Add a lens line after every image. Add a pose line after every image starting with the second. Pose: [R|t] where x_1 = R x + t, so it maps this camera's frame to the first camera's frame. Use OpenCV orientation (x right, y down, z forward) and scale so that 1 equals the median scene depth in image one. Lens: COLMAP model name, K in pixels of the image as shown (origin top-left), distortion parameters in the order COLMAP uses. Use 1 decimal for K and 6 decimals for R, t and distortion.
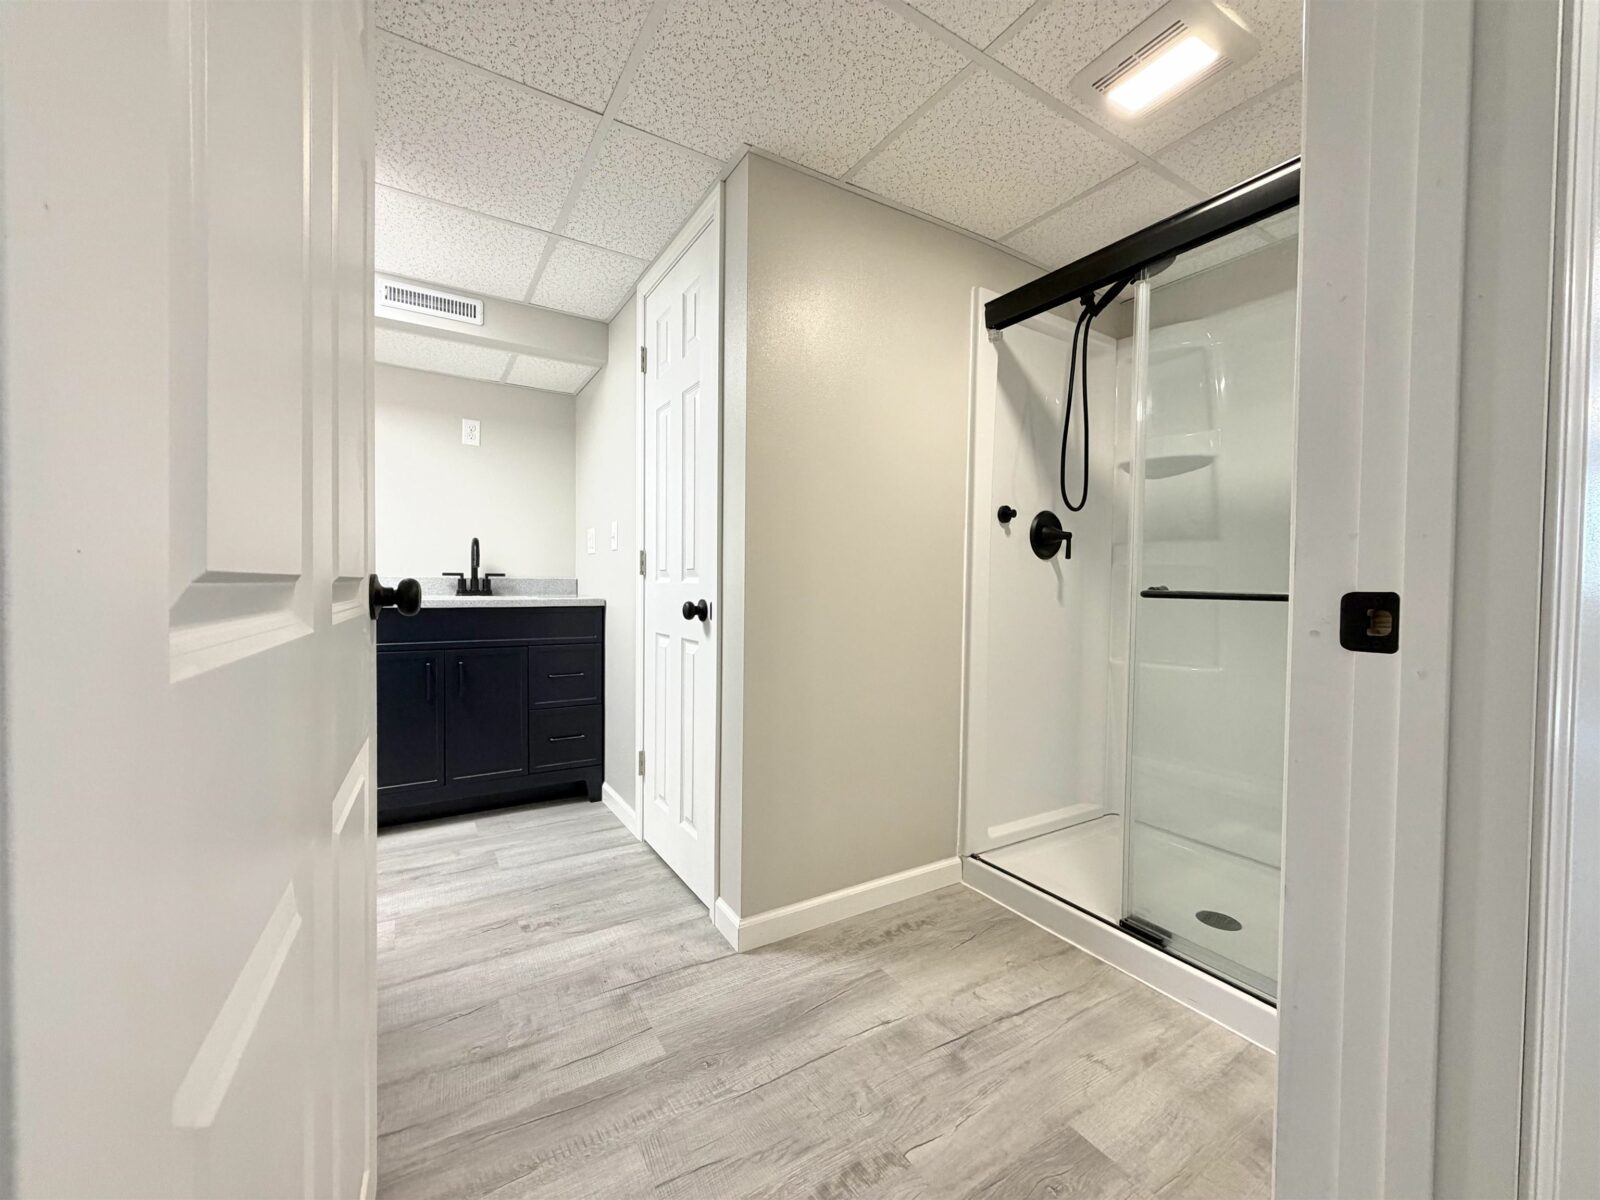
lens RADIAL K [[629.9, 0, 790.3], [0, 629.9, 596.5], [0, 0, 1]] dist [-0.000238, 0.000416]
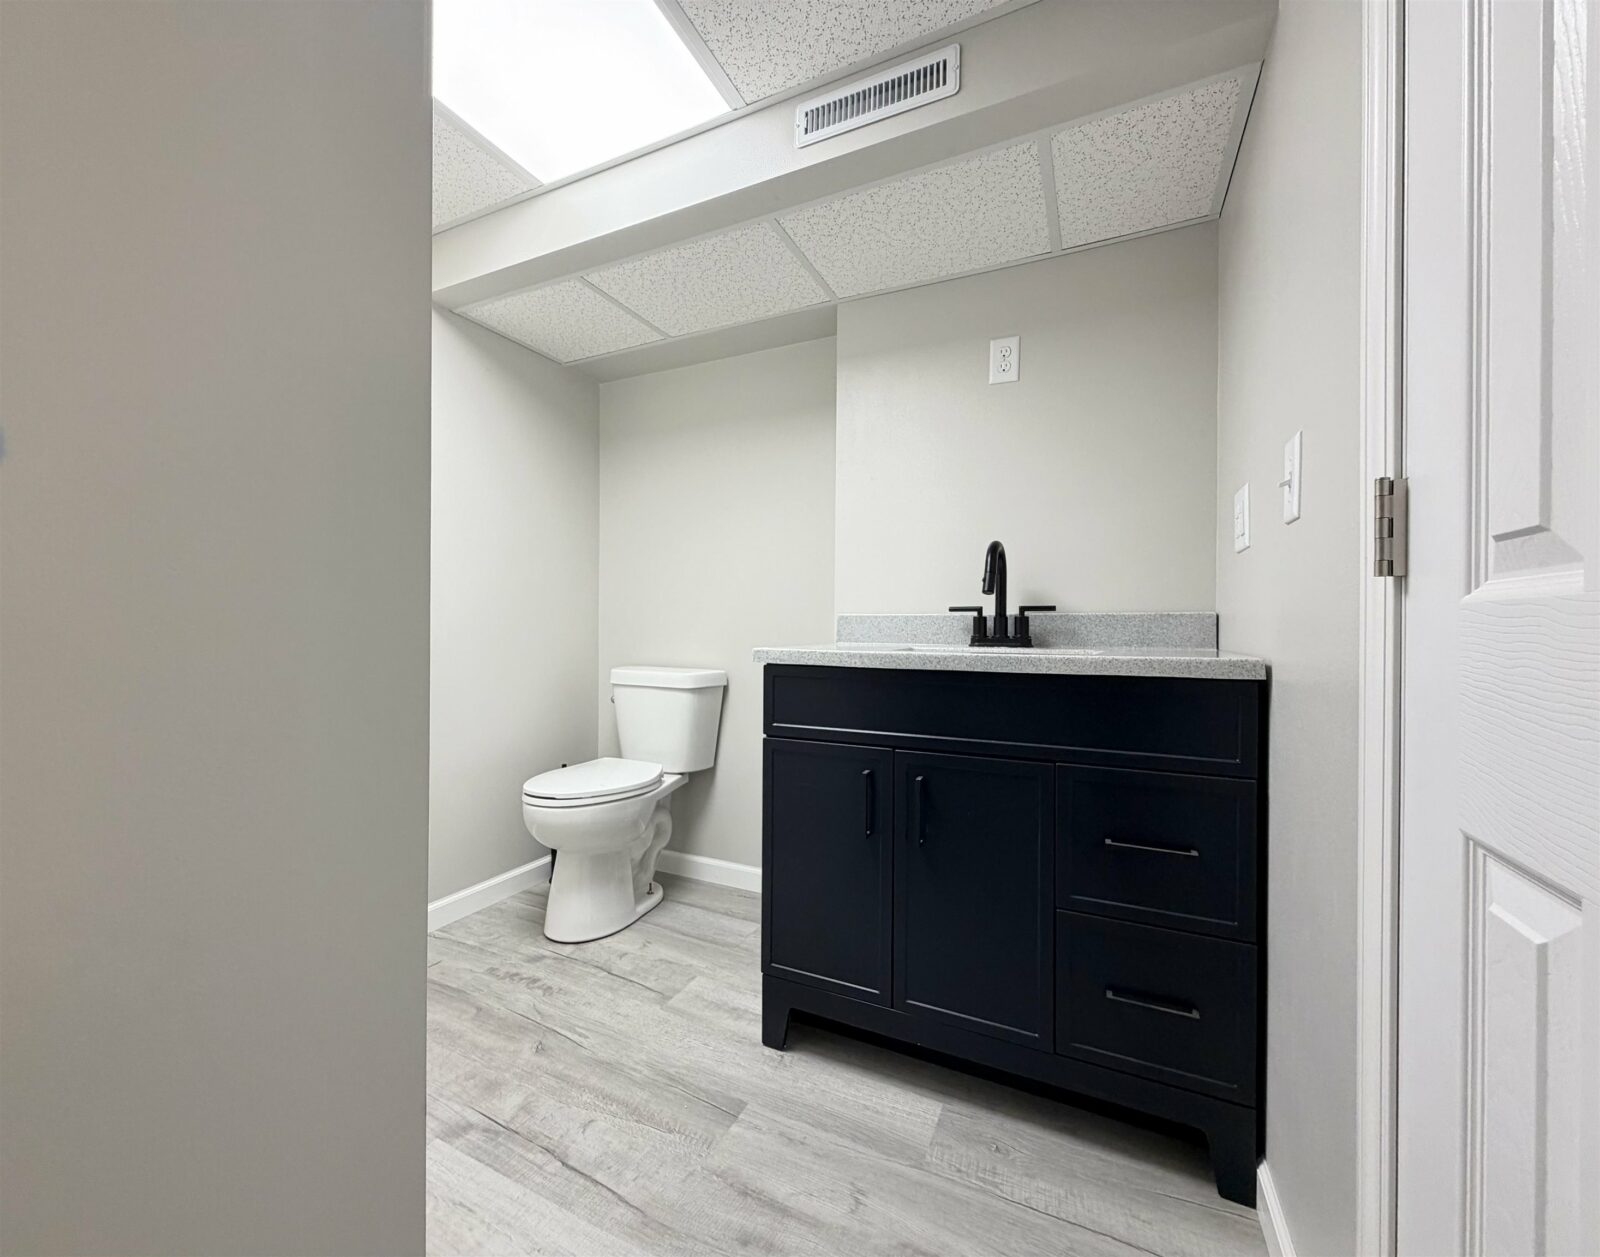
lens RADIAL K [[638.1, 0, 792.1], [0, 638.1, 630.4], [0, 0, 1]] dist [-0.000175, -0.000114]
pose [[0.525582, -0.003797, -0.850735, -0.118986], [-0.018303, 0.999708, -0.015769, -0.003679], [0.850546, 0.023859, 0.525359, 0.549996]]
